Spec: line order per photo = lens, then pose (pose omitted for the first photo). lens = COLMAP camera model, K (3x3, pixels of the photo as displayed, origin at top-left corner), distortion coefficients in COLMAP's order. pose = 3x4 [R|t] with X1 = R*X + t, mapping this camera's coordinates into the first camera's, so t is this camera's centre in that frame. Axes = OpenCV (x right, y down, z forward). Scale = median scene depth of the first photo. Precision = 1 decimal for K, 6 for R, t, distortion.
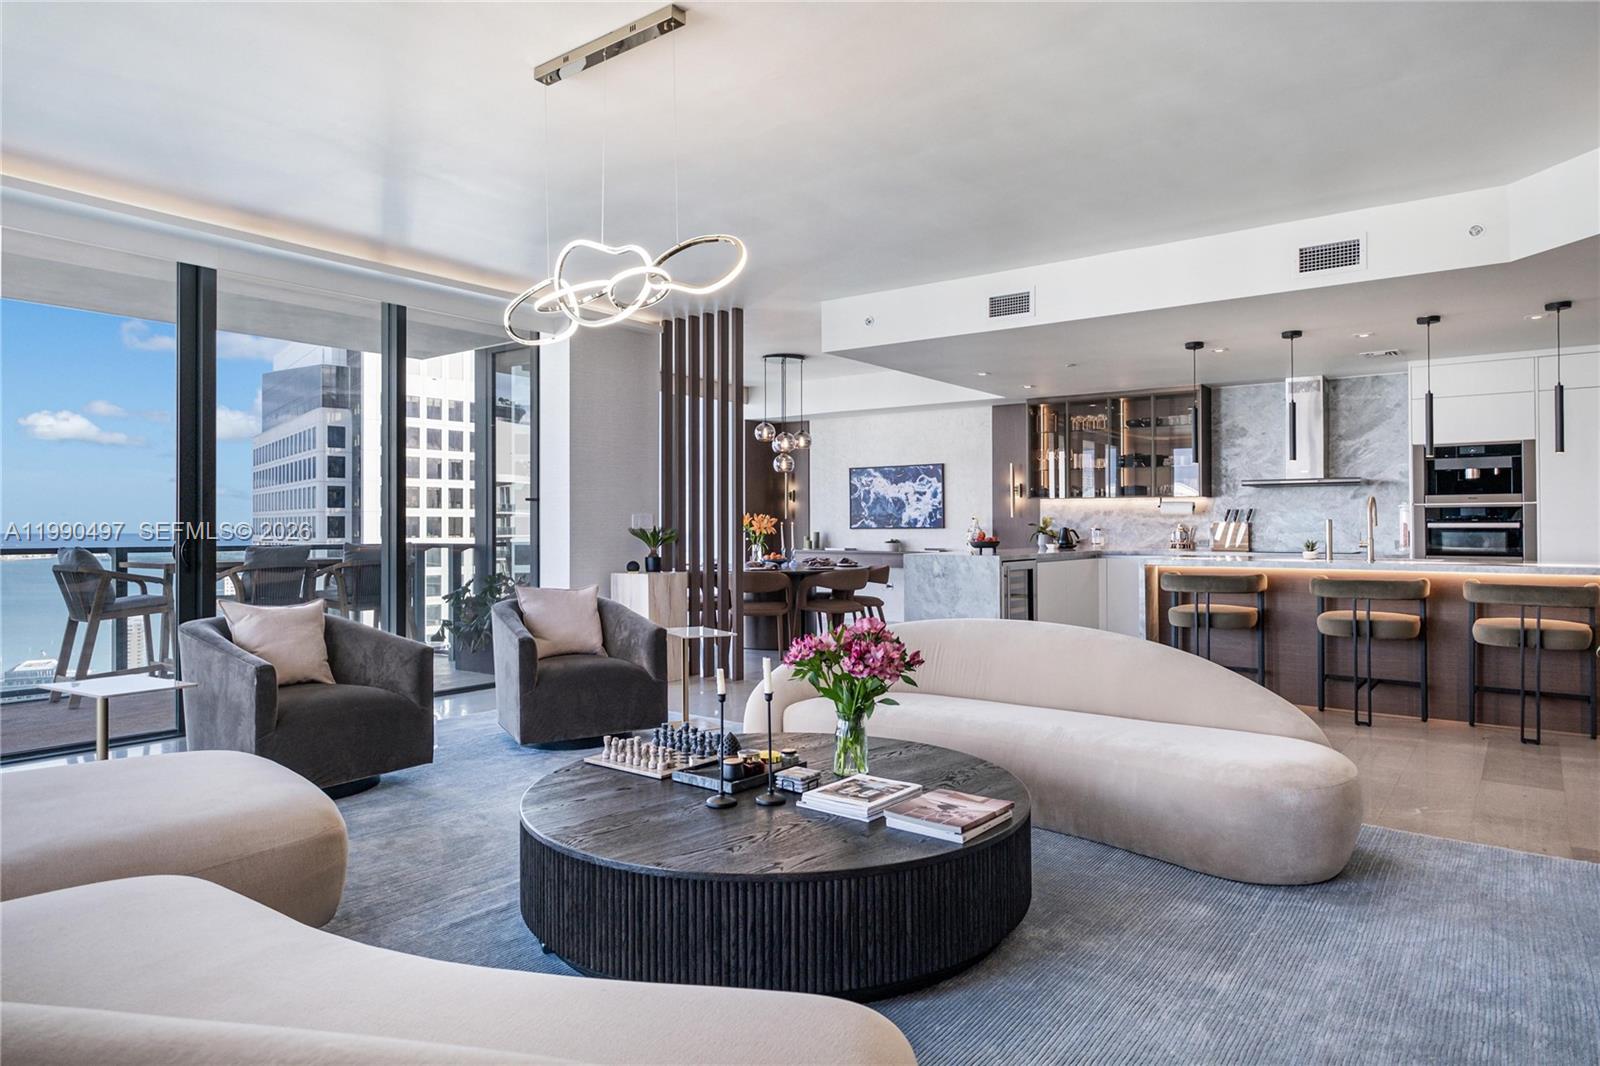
lens RADIAL K [[941.2, 0, 800.0], [0, 941.2, 533.0], [0, 0, 1]] dist [-0.000609, -0.000179]
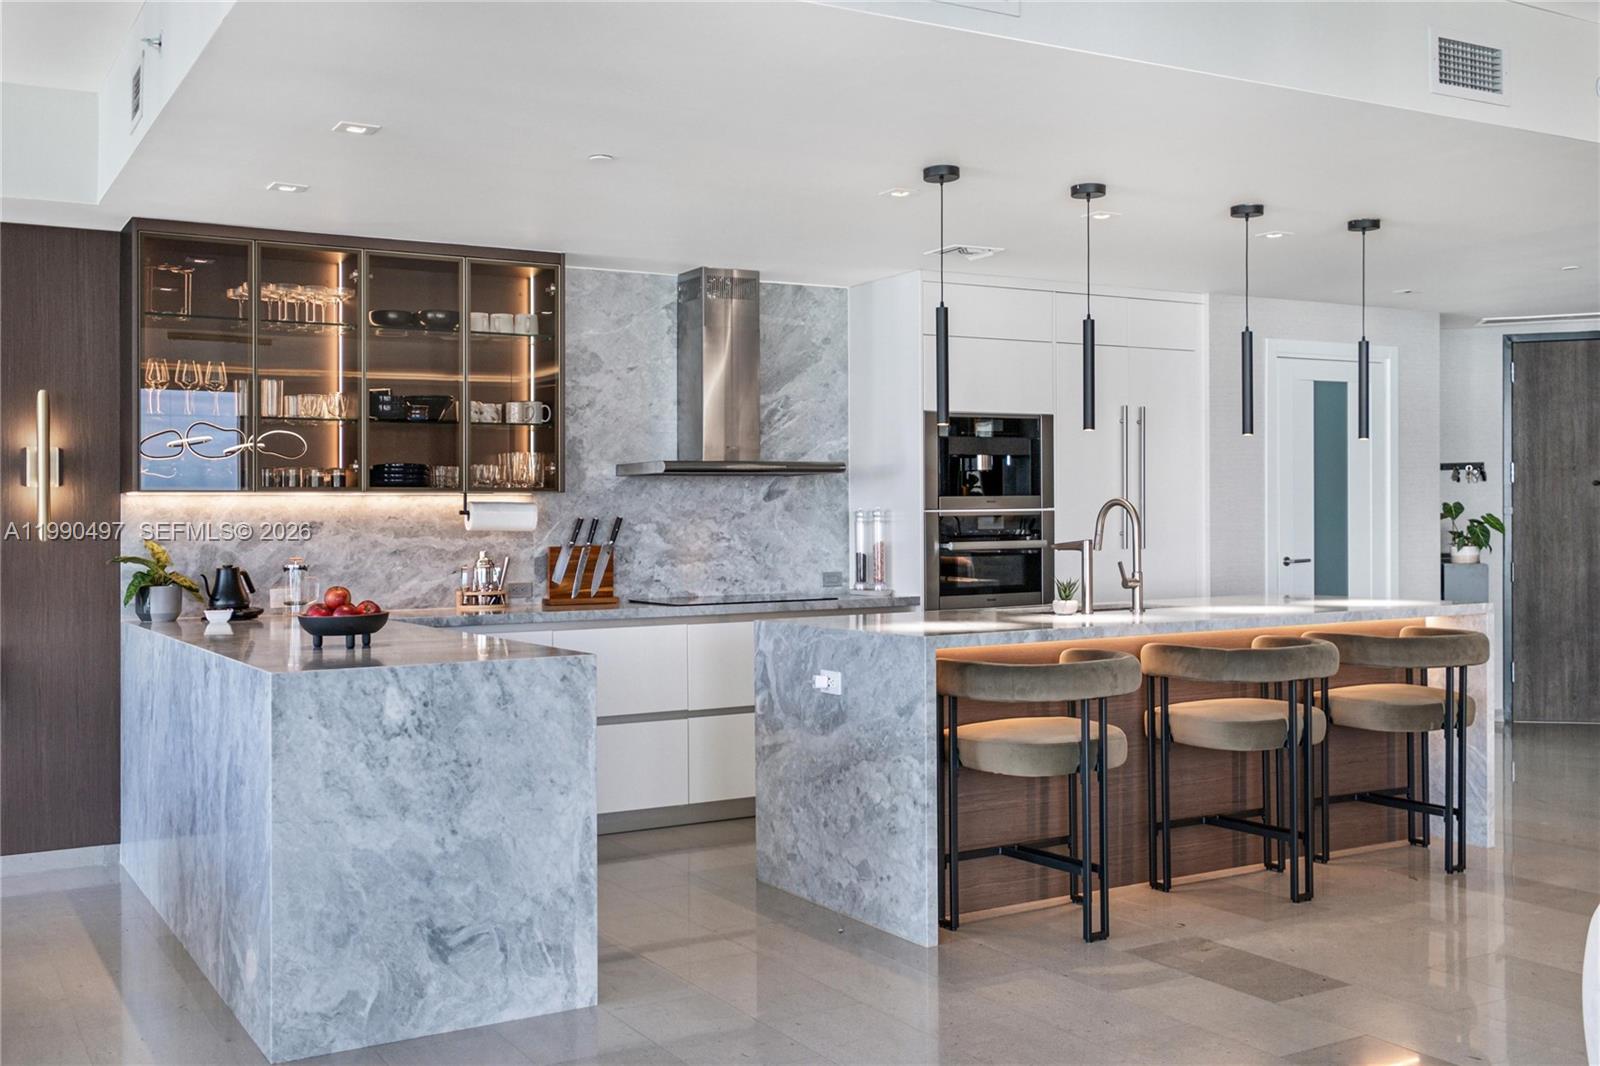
lens RADIAL K [[1600.9, 0, 800.0], [0, 1600.9, 533.0], [0, 0, 1]] dist [-0.008301, -0.002300]
pose [[0.386321, -0.010869, 0.922300, -0.299050], [0.020259, 0.999789, 0.003297, -0.020841], [-0.922142, 0.017411, 0.386460, 0.657134]]
